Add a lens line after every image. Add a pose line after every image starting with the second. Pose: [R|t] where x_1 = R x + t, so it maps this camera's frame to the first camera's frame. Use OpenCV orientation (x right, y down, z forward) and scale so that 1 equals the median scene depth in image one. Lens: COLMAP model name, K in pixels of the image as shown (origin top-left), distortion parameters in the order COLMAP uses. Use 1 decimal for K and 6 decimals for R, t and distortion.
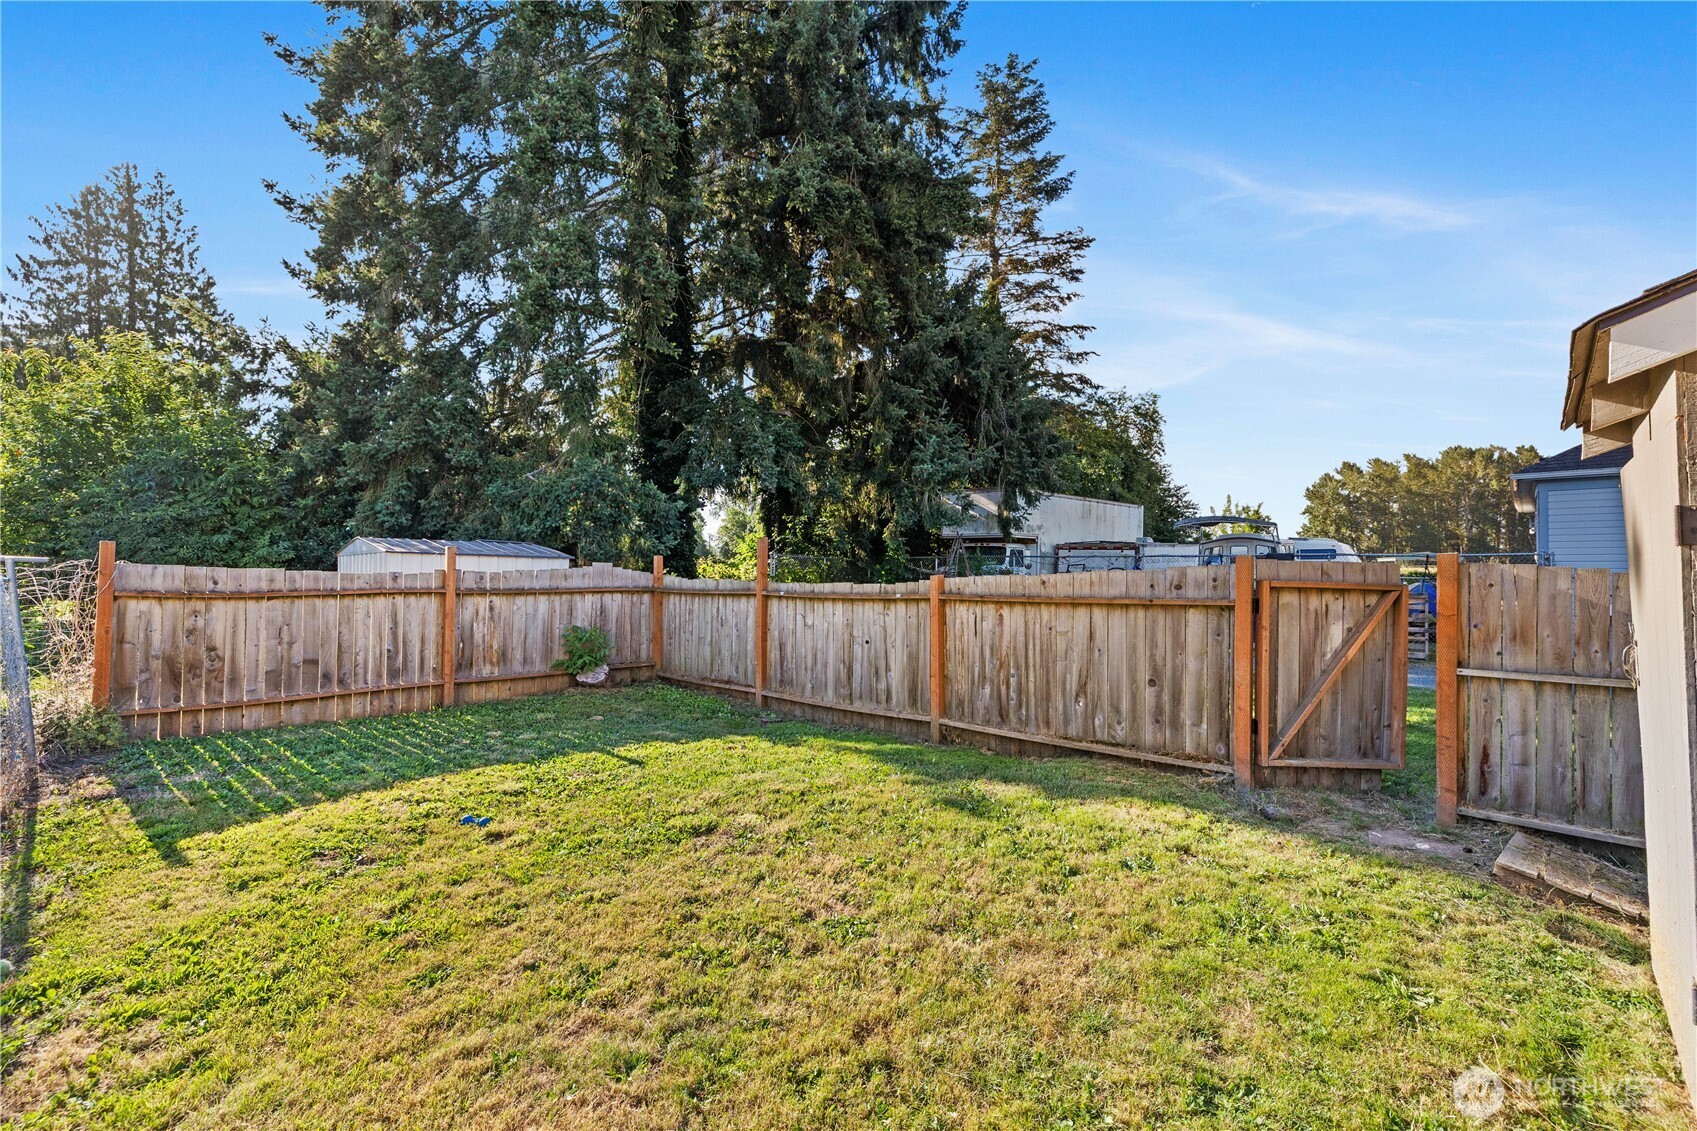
lens RADIAL K [[728.4, 0, 855.1], [0, 728.4, 568.7], [0, 0, 1]] dist [-0.003096, 0.000672]
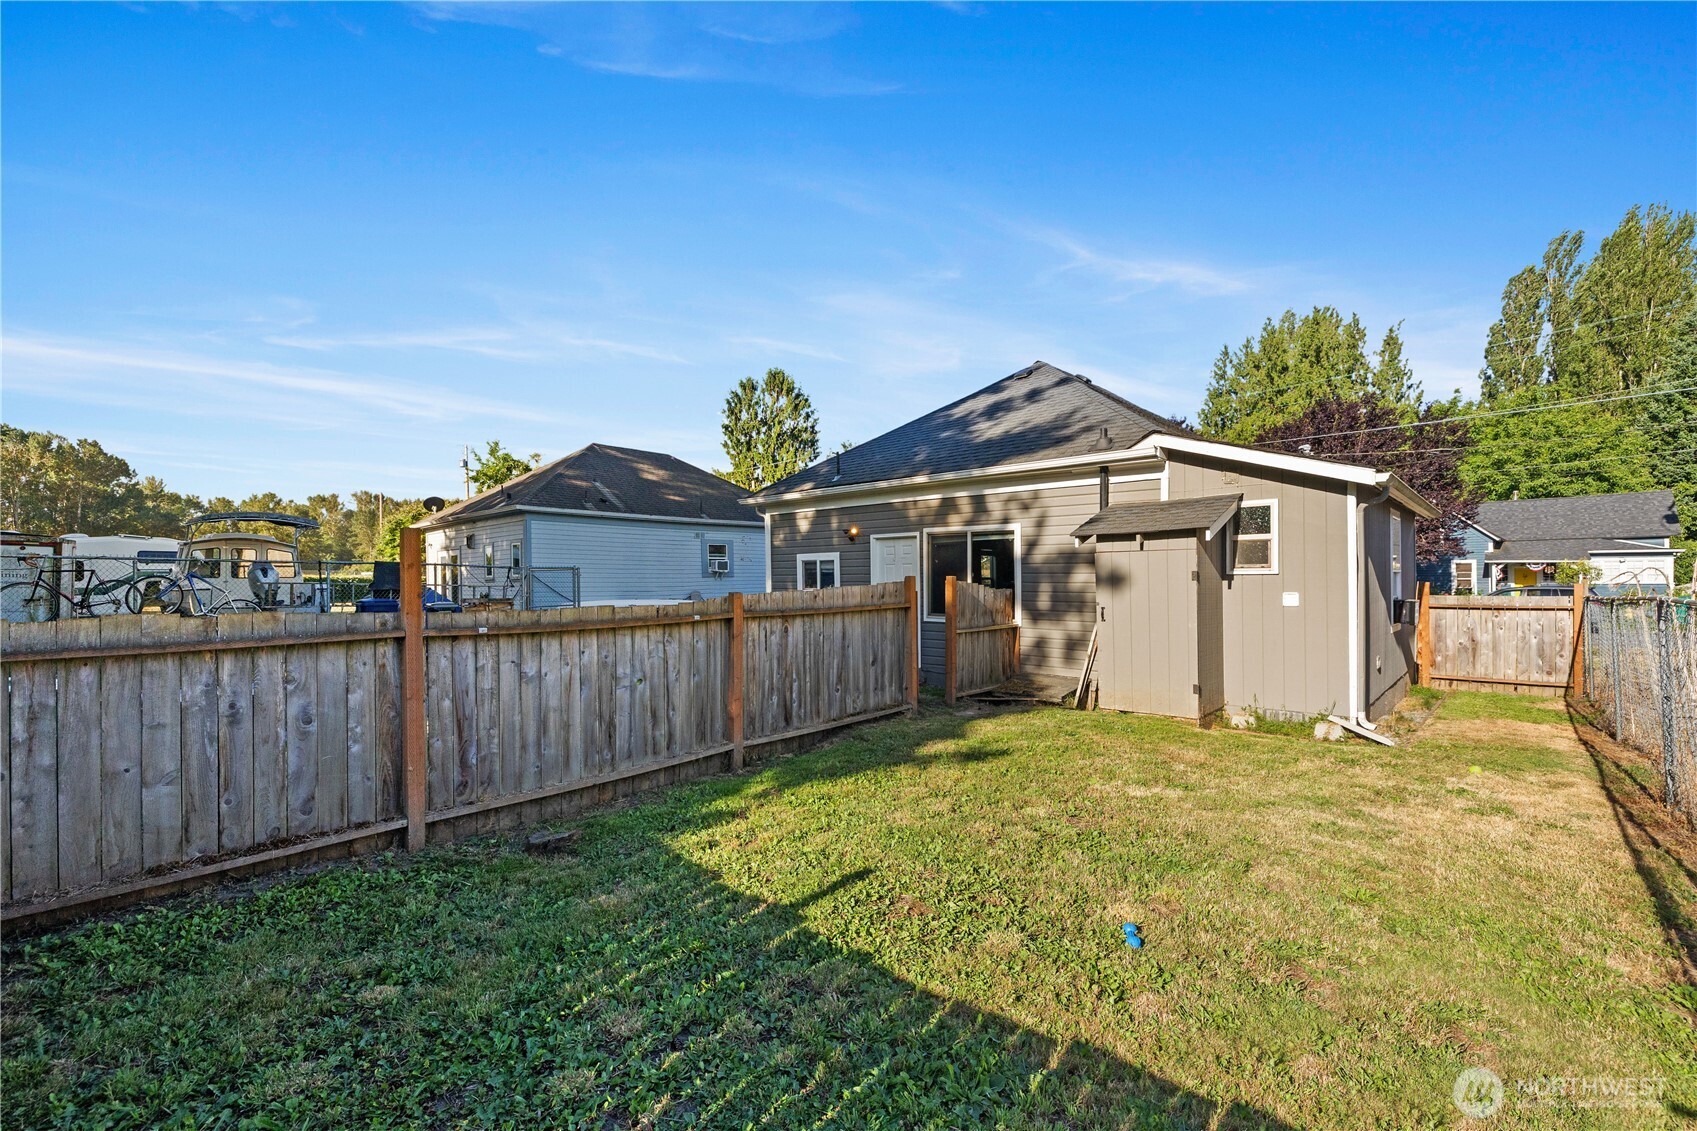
lens RADIAL K [[728.4, 0, 852.2], [0, 728.4, 578.3], [0, 0, 1]] dist [-0.003096, 0.000672]
pose [[-0.026826, -0.004571, 0.999630, -0.777851], [-0.006124, 0.999972, 0.004409, -0.013960], [-0.999621, -0.006003, -0.026853, 0.809703]]
